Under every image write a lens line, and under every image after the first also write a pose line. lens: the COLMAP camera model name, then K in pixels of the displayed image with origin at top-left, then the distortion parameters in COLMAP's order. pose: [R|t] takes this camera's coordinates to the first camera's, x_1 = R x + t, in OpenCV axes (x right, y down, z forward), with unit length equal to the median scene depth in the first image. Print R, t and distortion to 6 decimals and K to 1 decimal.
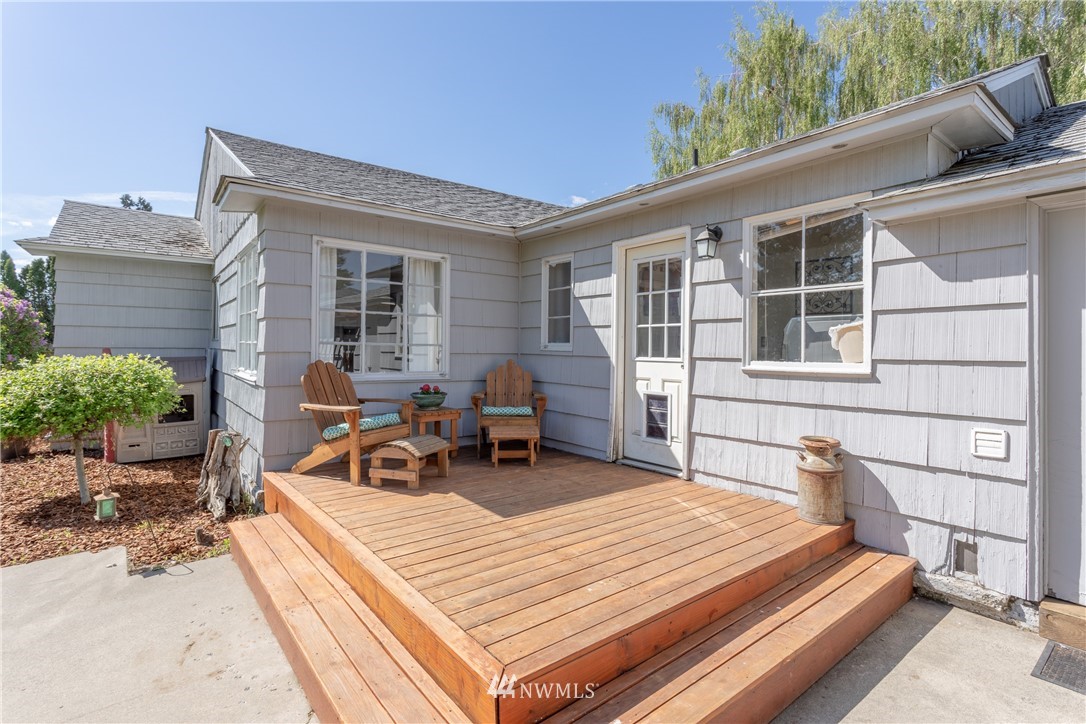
lens RADIAL K [[528.8, 0, 522.9], [0, 528.8, 342.8], [0, 0, 1]] dist [0.001375, 0.000160]
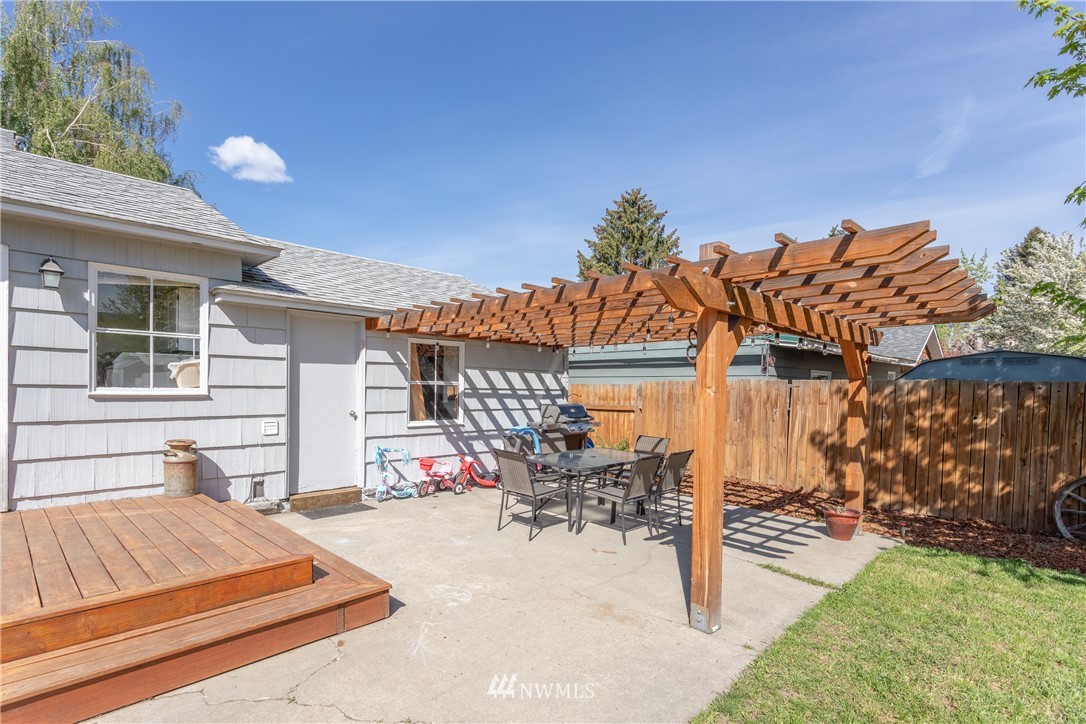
lens RADIAL K [[528.8, 0, 546.4], [0, 528.8, 398.8], [0, 0, 1]] dist [0.001375, 0.000160]
pose [[-0.142986, -0.027834, 0.989333, -0.991765], [-0.026677, 0.999350, 0.024260, 0.005573], [-0.989365, -0.022924, -0.143636, 0.216924]]
